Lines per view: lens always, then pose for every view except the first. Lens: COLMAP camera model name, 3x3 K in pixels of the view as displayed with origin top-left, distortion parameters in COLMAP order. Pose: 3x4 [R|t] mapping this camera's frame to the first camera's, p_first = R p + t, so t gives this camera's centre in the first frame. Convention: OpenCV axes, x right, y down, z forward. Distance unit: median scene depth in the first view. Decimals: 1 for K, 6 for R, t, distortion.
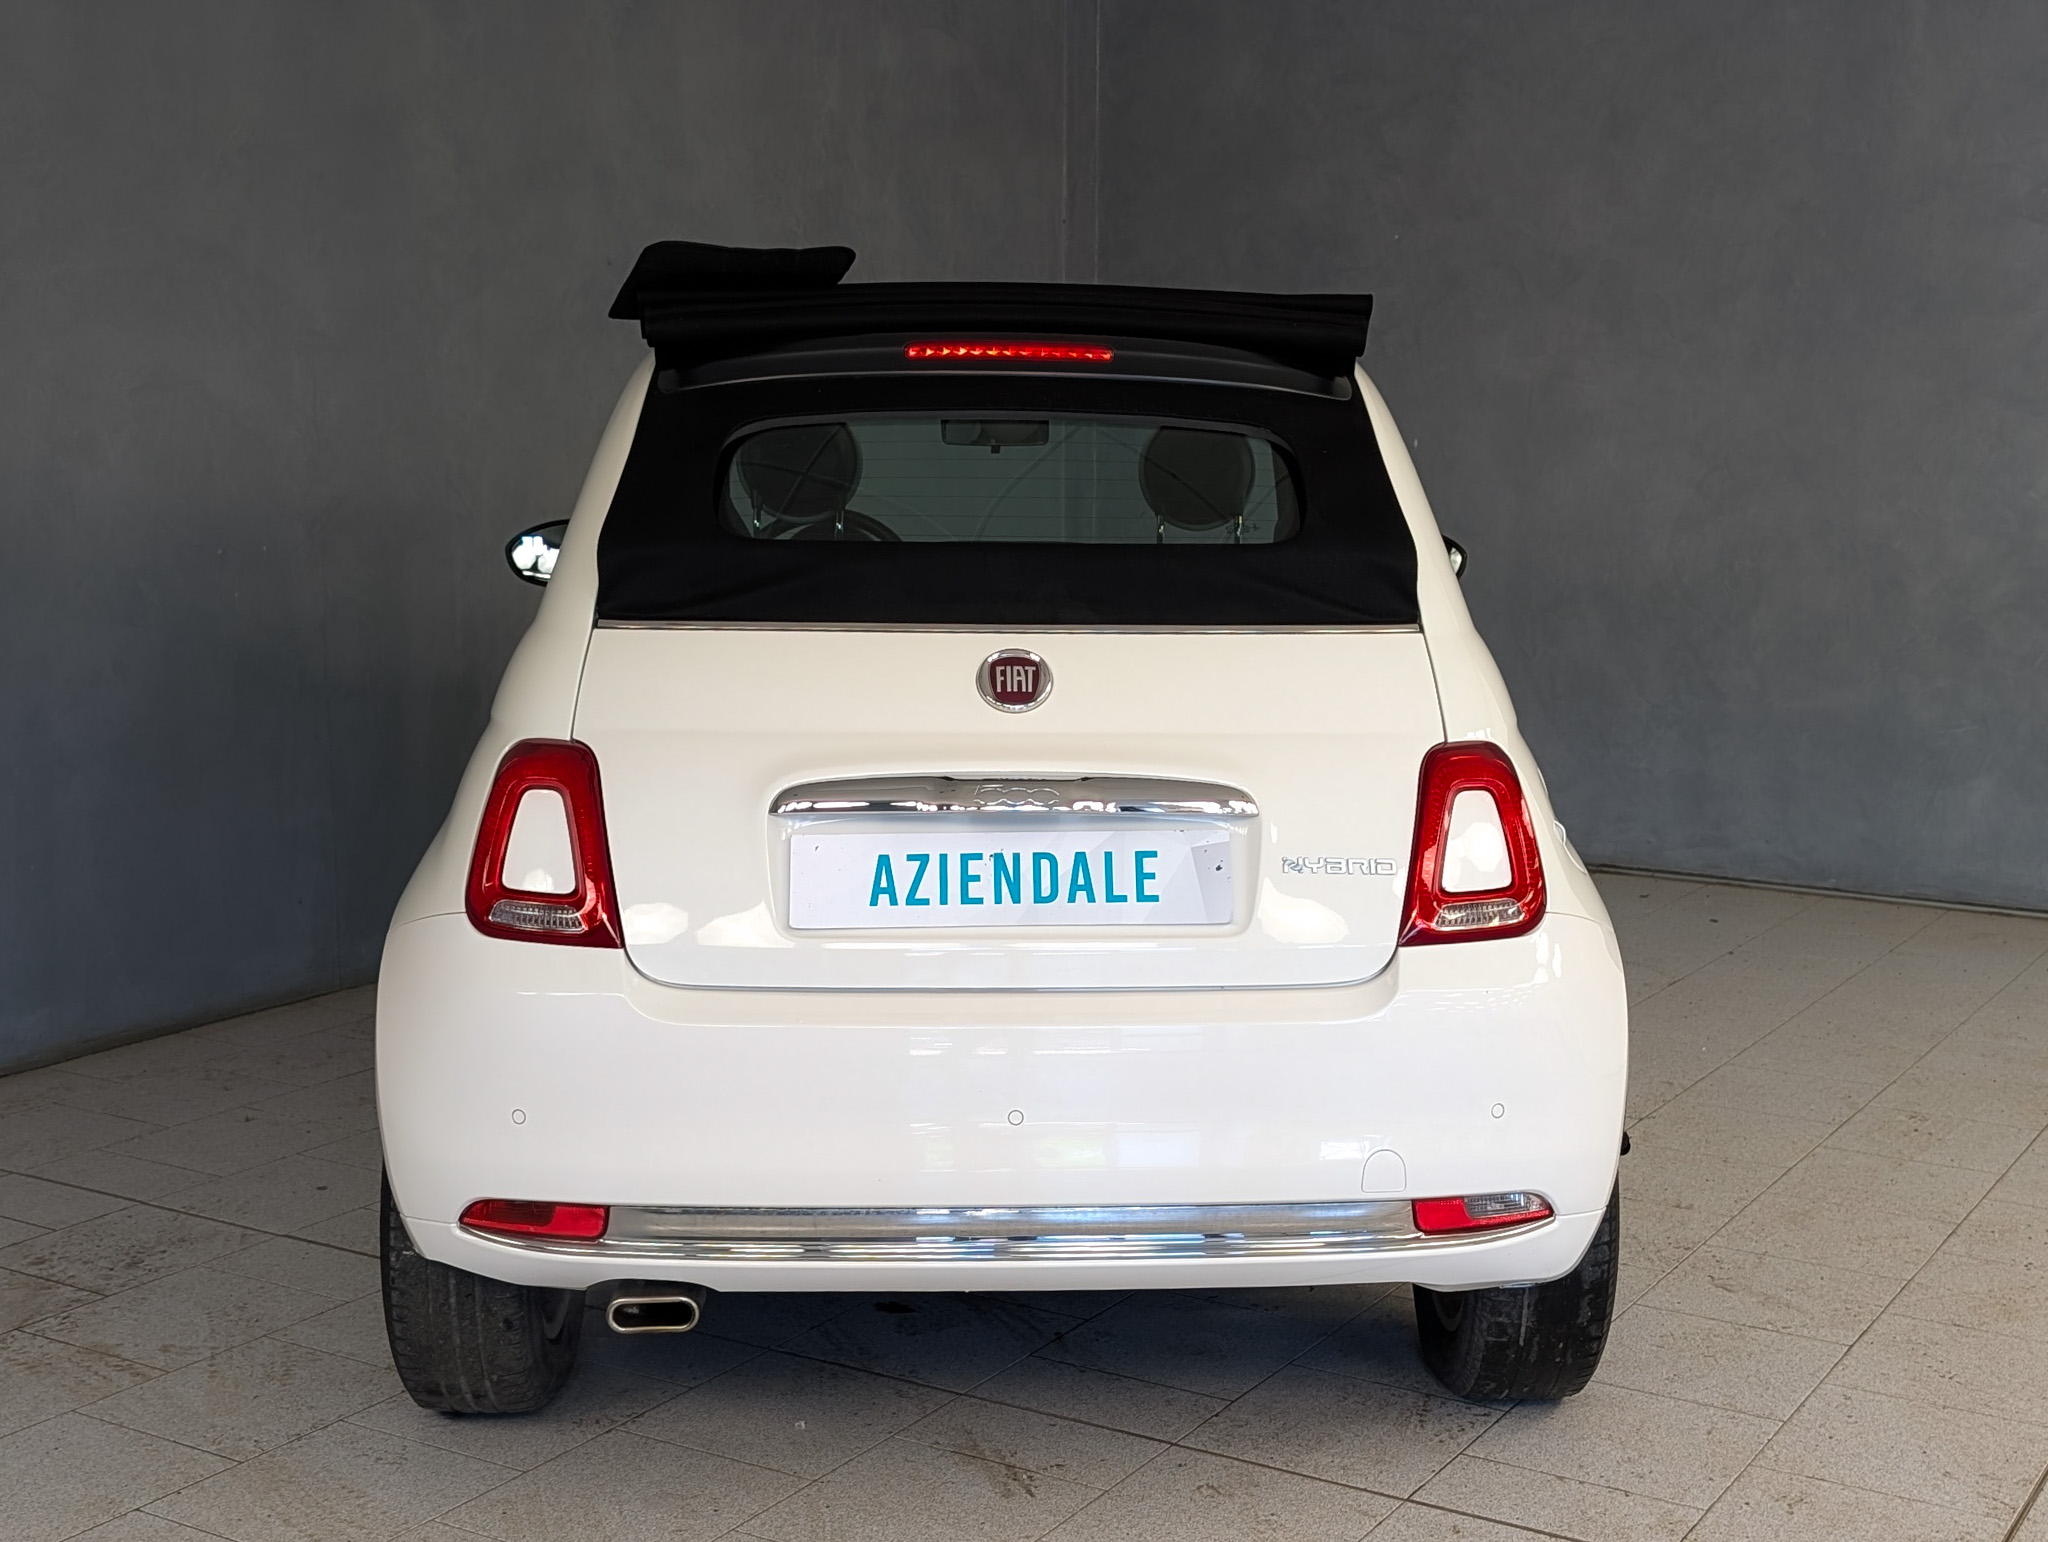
lens RADIAL K [[1496.1, 0, 981.2], [0, 1496.1, 845.4], [0, 0, 1]] dist [0.017395, -0.010812]
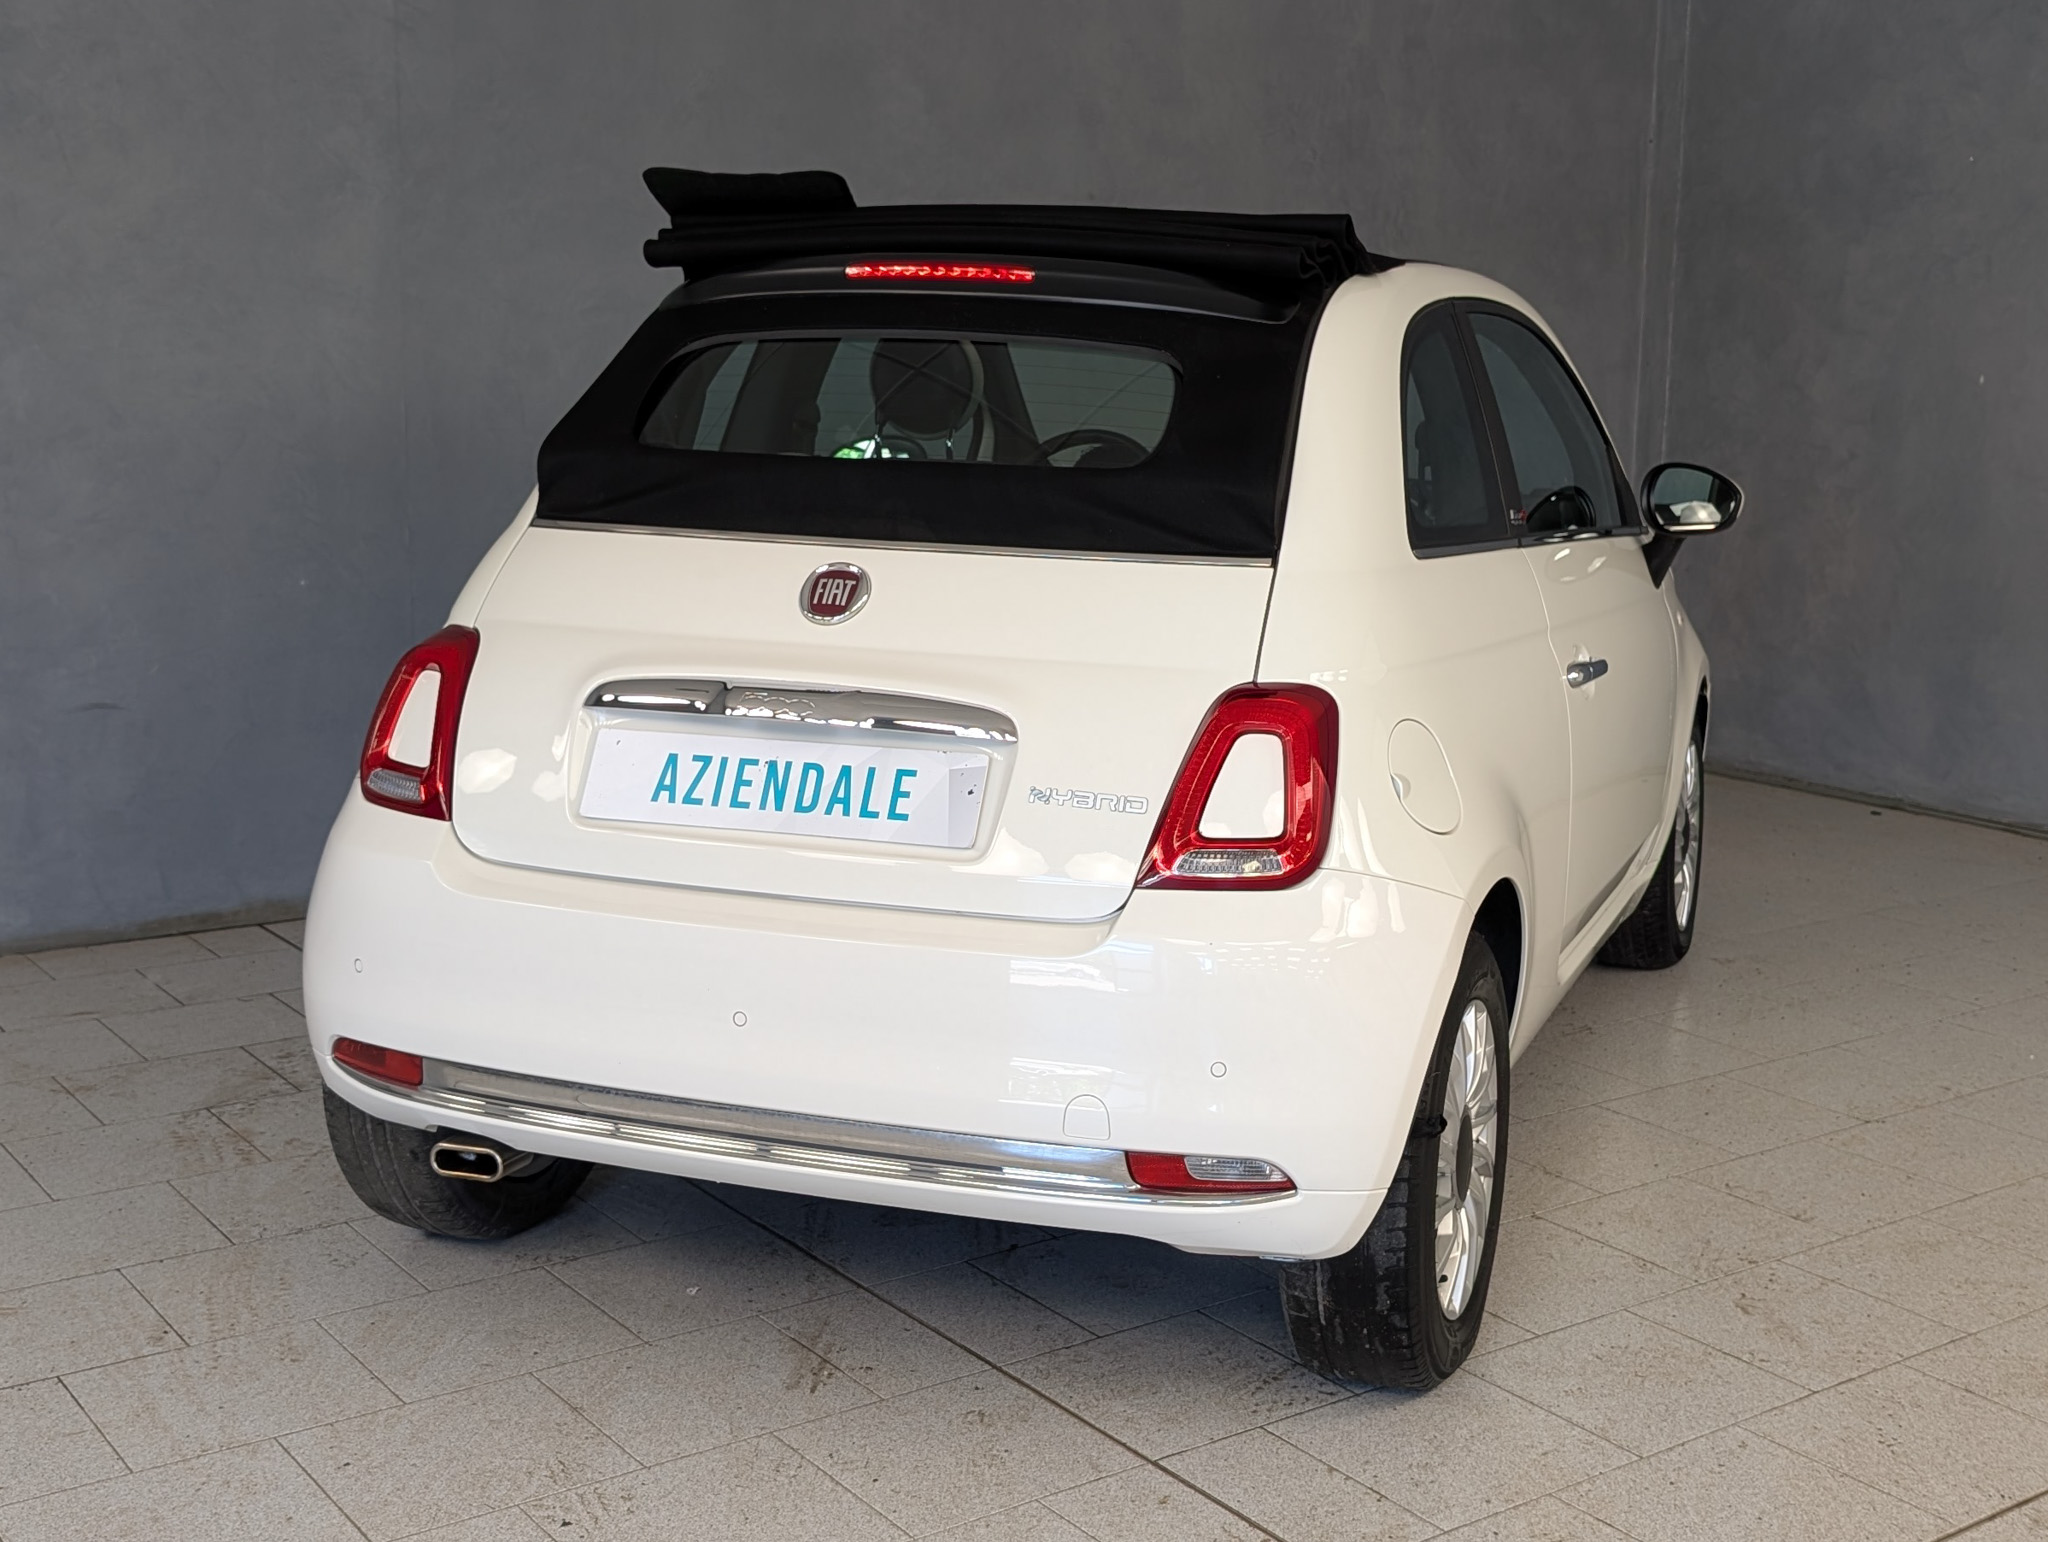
lens RADIAL K [[1444.2, 0, 955.8], [0, 1444.2, 766.9], [0, 0, 1]] dist [0.008204, 0.002149]
pose [[0.971661, 0.078968, -0.222799, 0.349582], [-0.077472, 0.996875, 0.015462, -0.015156], [0.223324, 0.002237, 0.974742, 0.065939]]
